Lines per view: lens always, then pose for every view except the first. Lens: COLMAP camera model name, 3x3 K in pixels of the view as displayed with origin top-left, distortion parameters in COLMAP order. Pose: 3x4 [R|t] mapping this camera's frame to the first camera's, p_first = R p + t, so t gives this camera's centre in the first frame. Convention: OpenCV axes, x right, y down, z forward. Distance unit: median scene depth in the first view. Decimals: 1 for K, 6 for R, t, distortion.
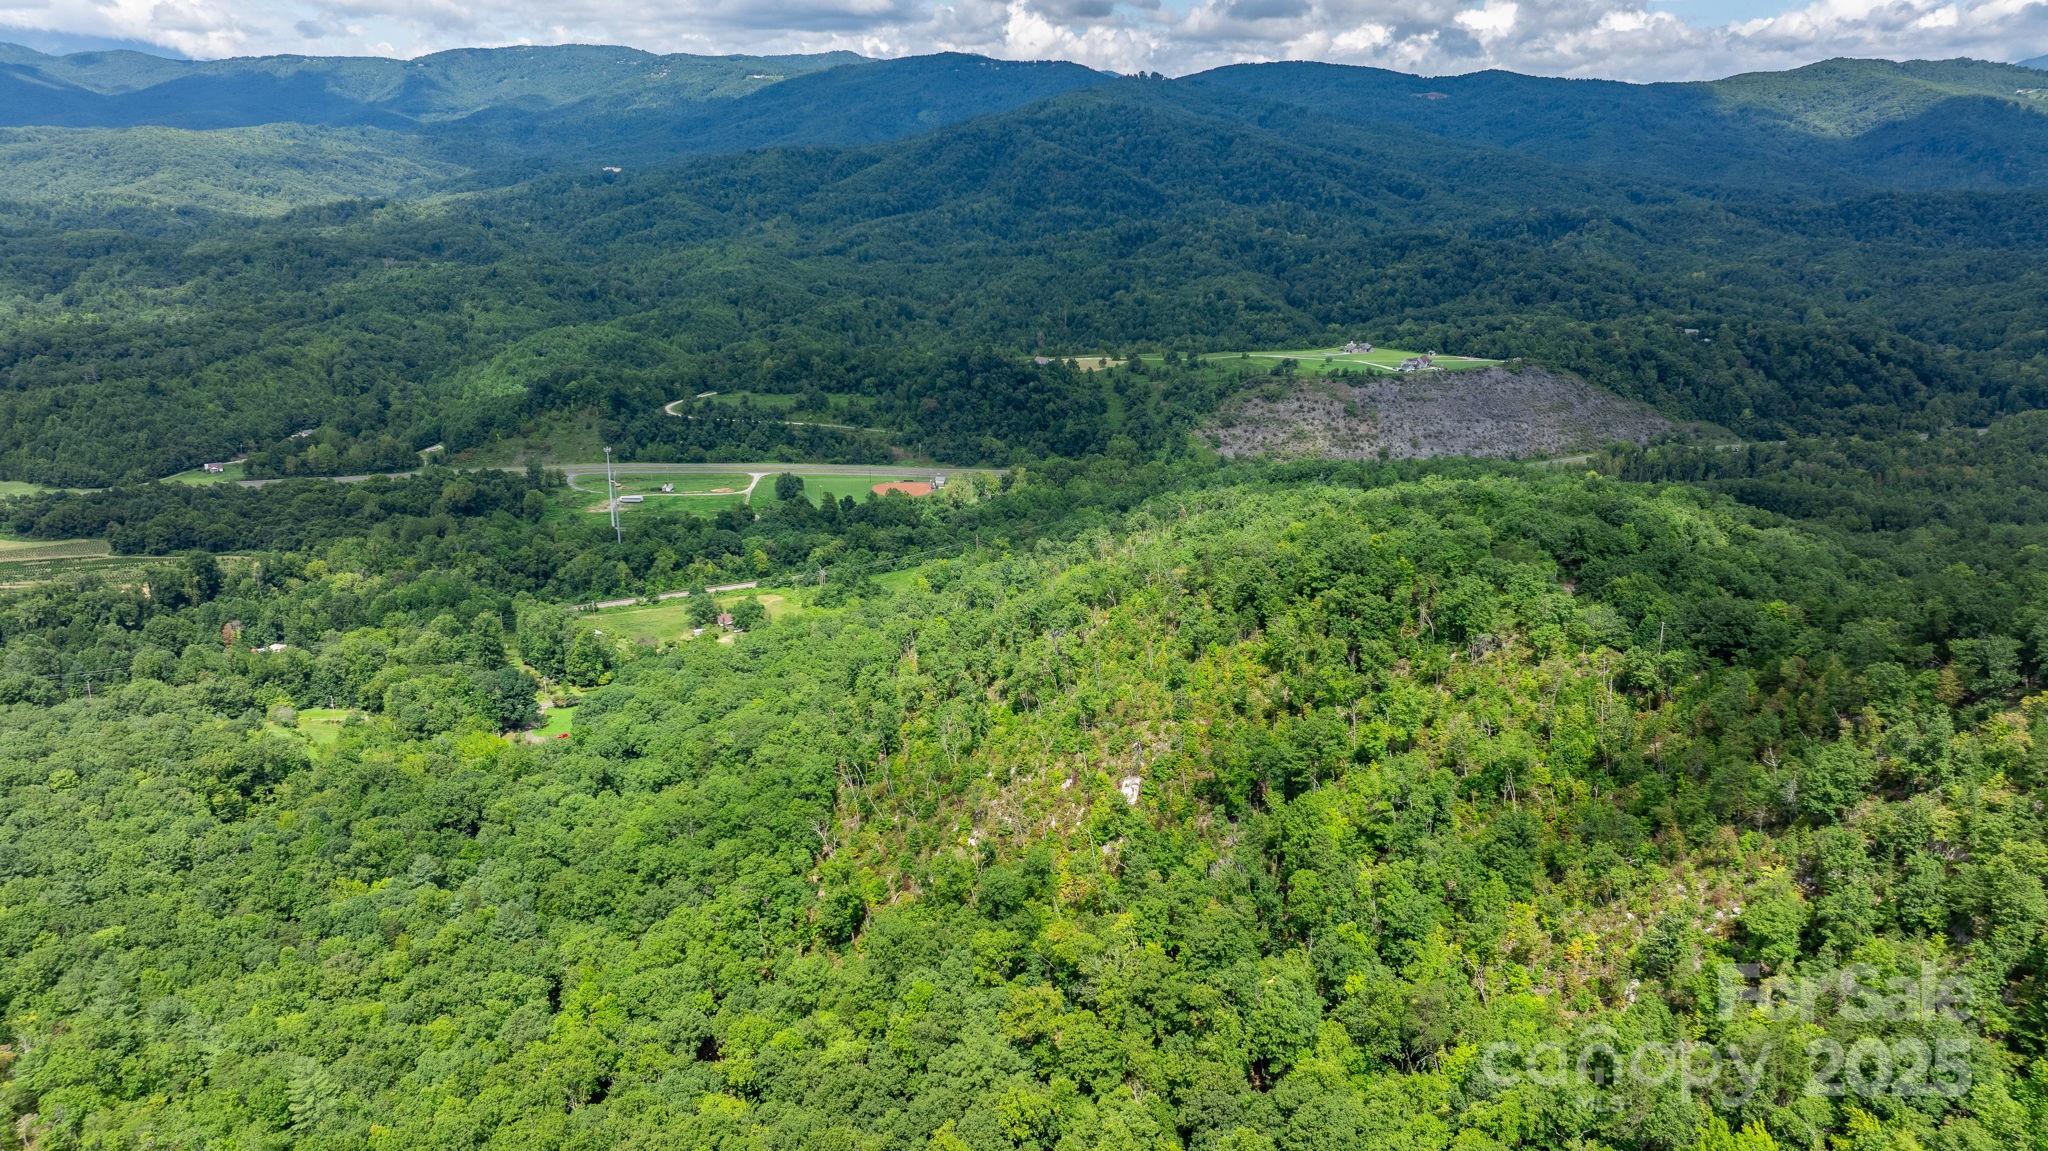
lens RADIAL K [[1434.5, 0, 1010.4], [0, 1434.5, 569.6], [0, 0, 1]] dist [-0.035647, 0.024139]
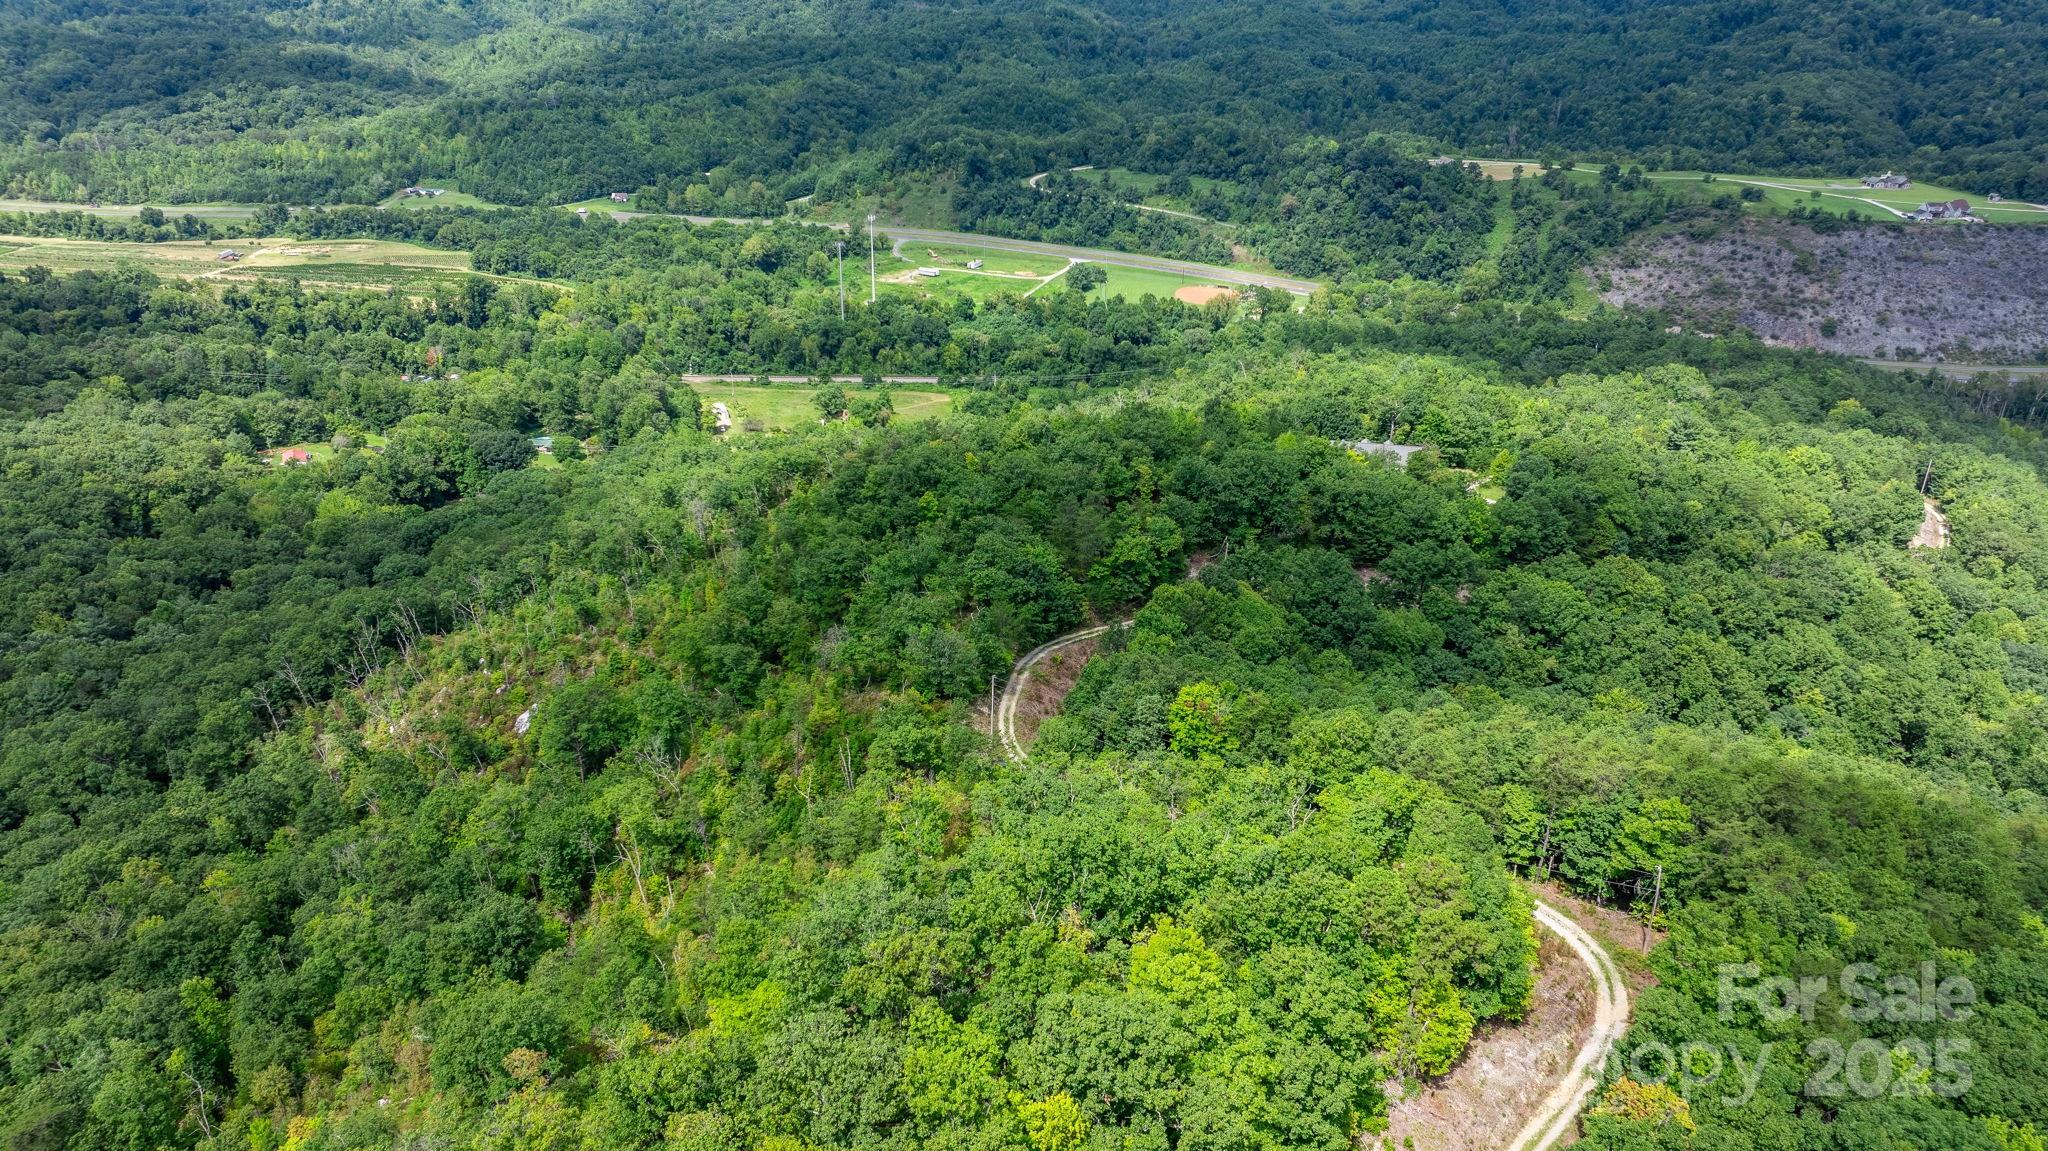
lens RADIAL K [[1434.5, 0, 1016.1], [0, 1434.5, 569.9], [0, 0, 1]] dist [-0.035647, 0.024139]
pose [[0.892845, 0.199219, -0.403907, 0.188936], [-0.134418, 0.973844, 0.183194, -0.033034], [0.429837, -0.109271, 0.896270, 0.118020]]
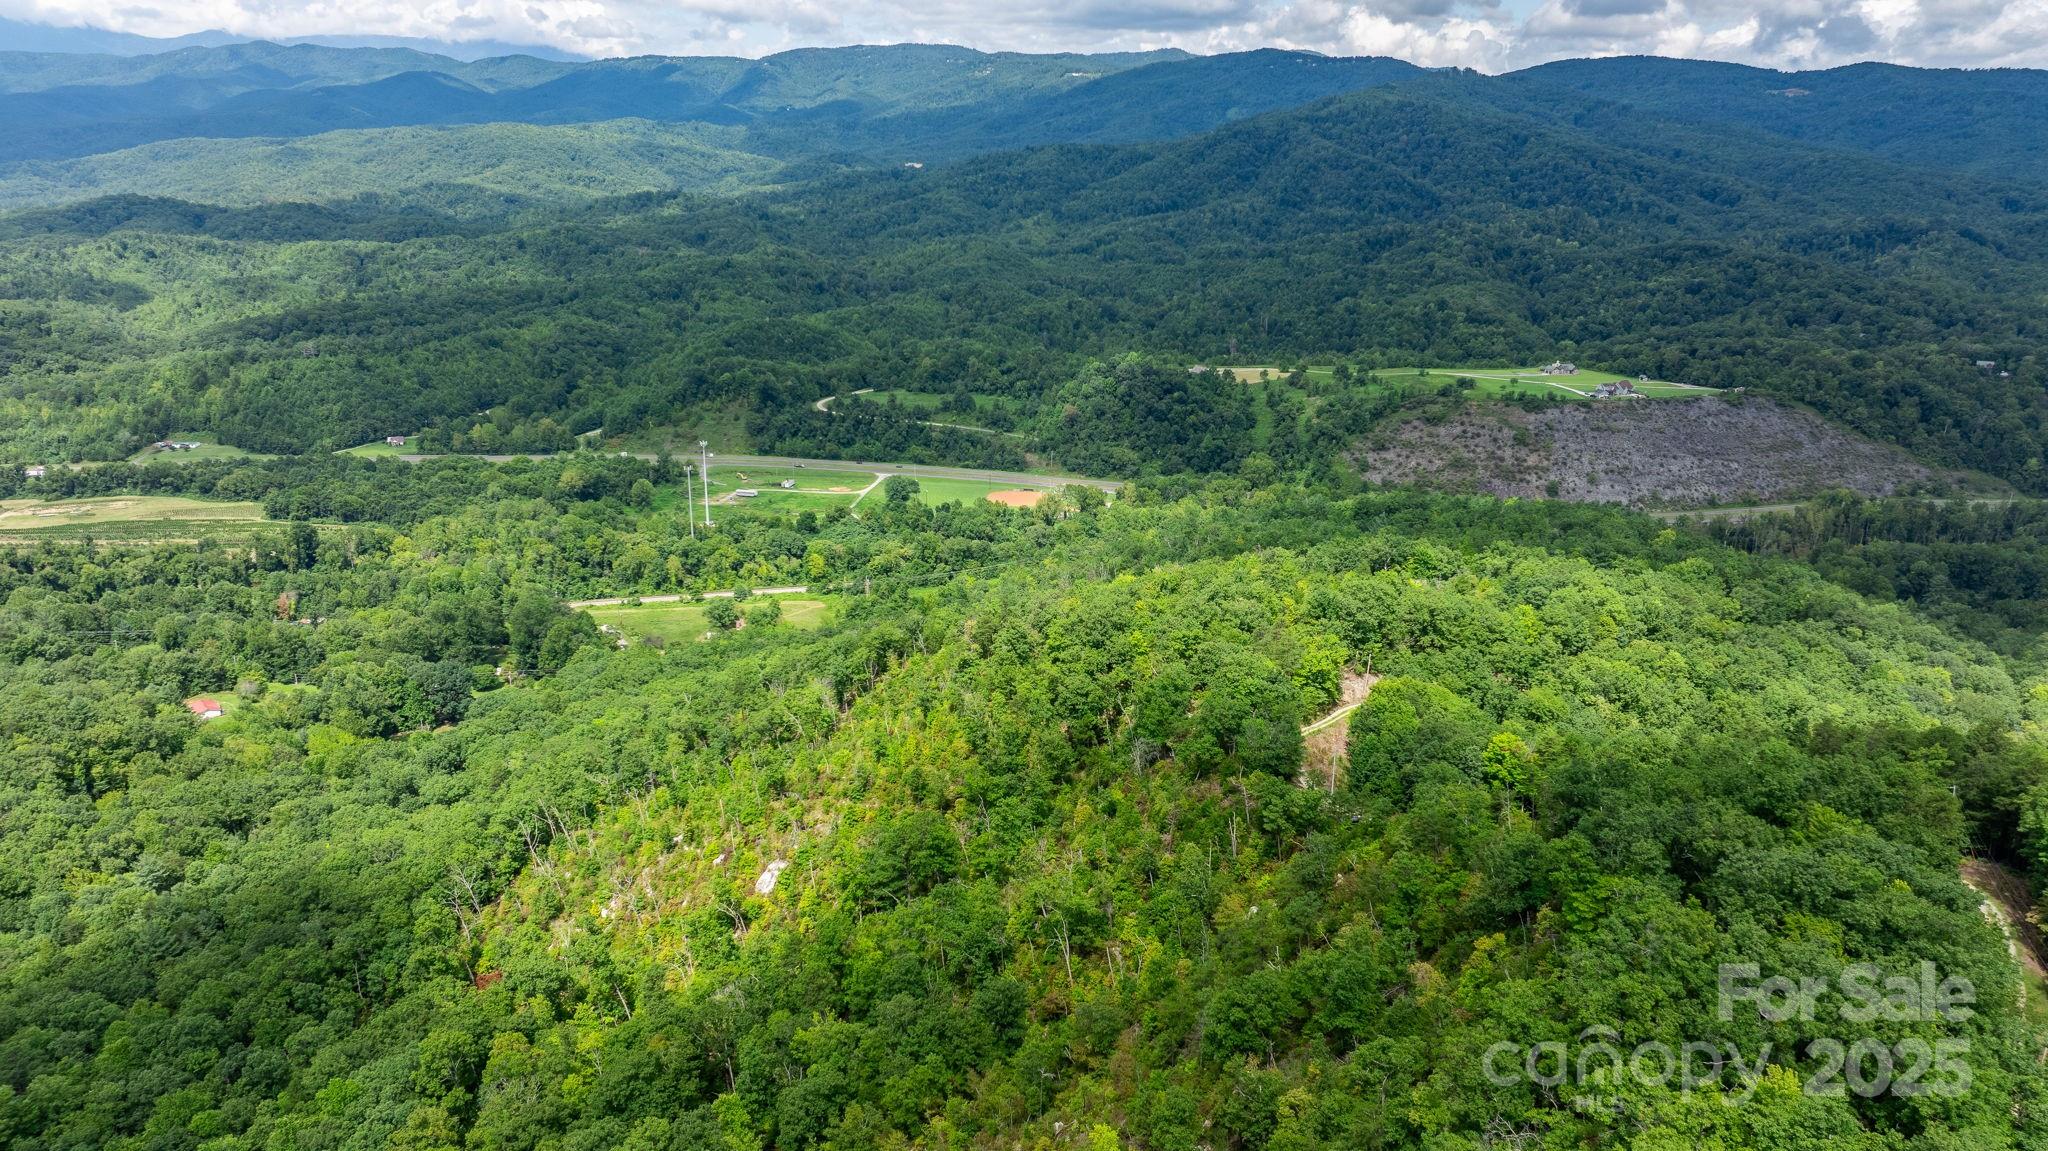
lens RADIAL K [[1434.5, 0, 1015.6], [0, 1434.5, 570.4], [0, 0, 1]] dist [-0.035647, 0.024139]
pose [[0.974383, 0.067133, -0.214641, 0.118703], [-0.066809, 0.997727, 0.008772, -0.014369], [0.214743, 0.005793, 0.976654, 0.053416]]
